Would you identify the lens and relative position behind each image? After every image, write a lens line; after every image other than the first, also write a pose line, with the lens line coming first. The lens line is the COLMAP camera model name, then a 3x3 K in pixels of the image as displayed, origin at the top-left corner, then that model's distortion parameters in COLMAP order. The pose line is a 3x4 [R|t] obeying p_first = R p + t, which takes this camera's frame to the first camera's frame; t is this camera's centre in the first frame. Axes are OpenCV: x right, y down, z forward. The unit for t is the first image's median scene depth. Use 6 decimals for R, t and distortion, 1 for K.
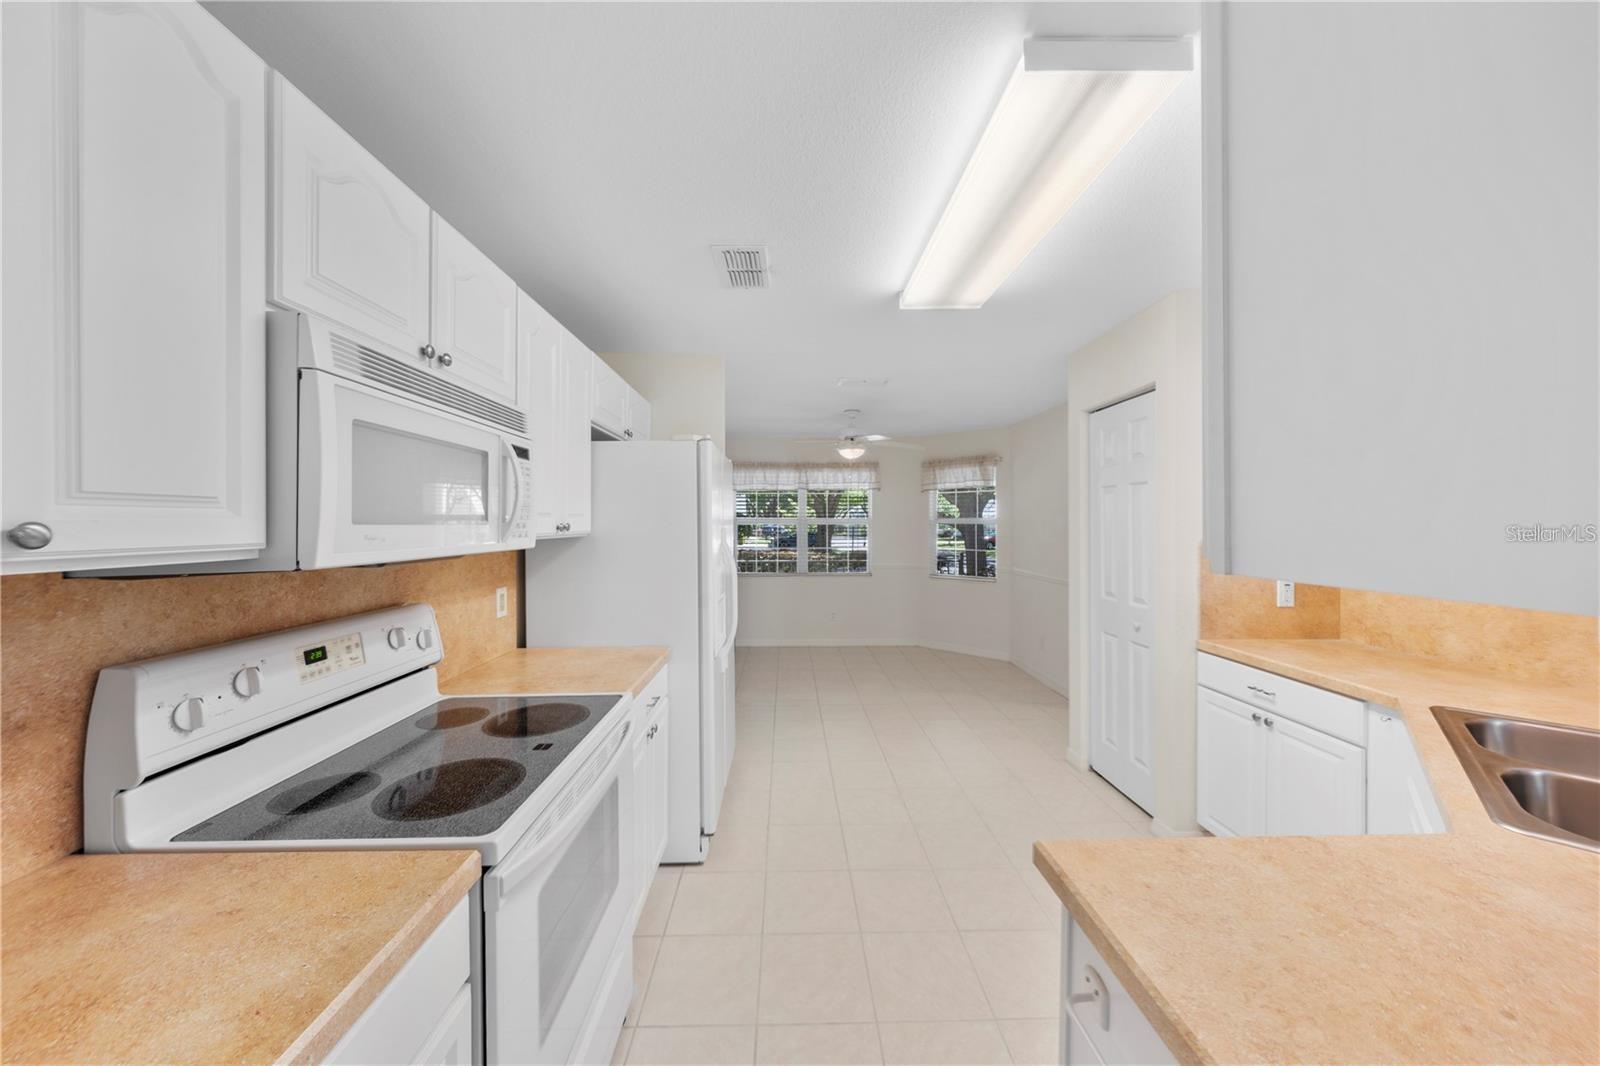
lens RADIAL K [[553.2, 0, 797.5], [0, 553.2, 523.4], [0, 0, 1]] dist [0.001670, 0.000218]
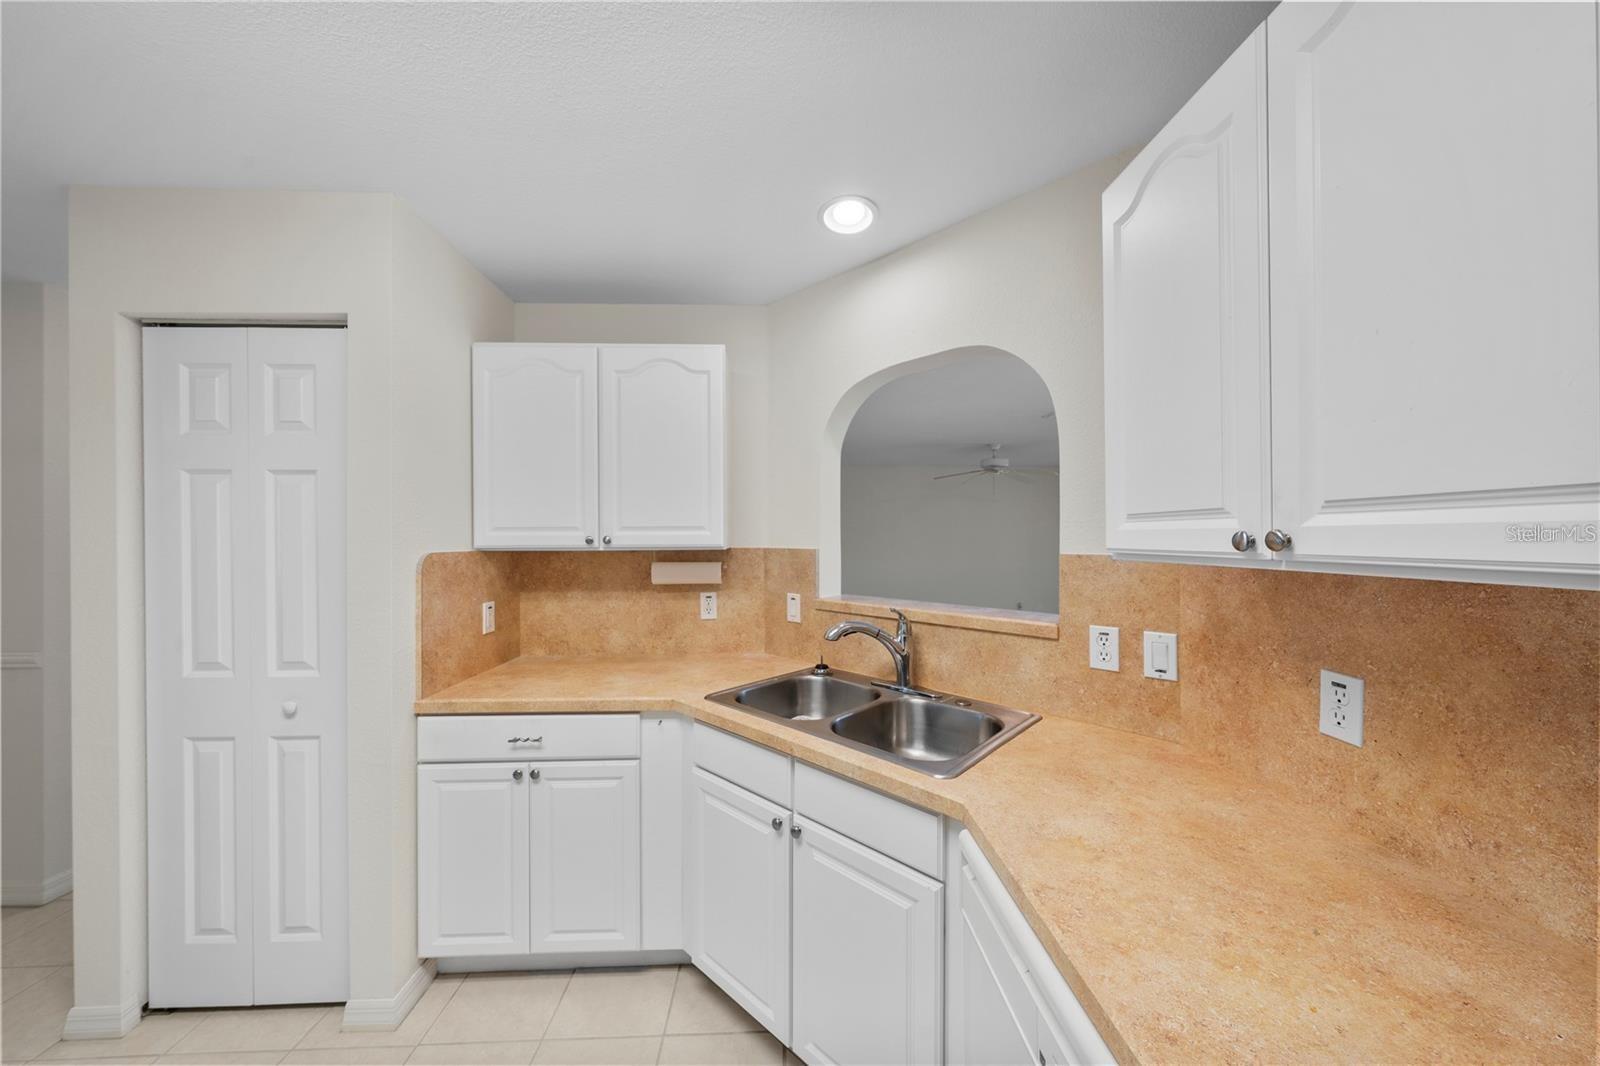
lens RADIAL K [[553.2, 0, 801.8], [0, 553.2, 537.4], [0, 0, 1]] dist [0.001670, 0.000218]
pose [[-0.001971, -0.002418, 0.999995, 0.013493], [0.007053, 0.999972, 0.002432, 0.002317], [-0.999973, 0.007058, -0.001954, 0.554490]]
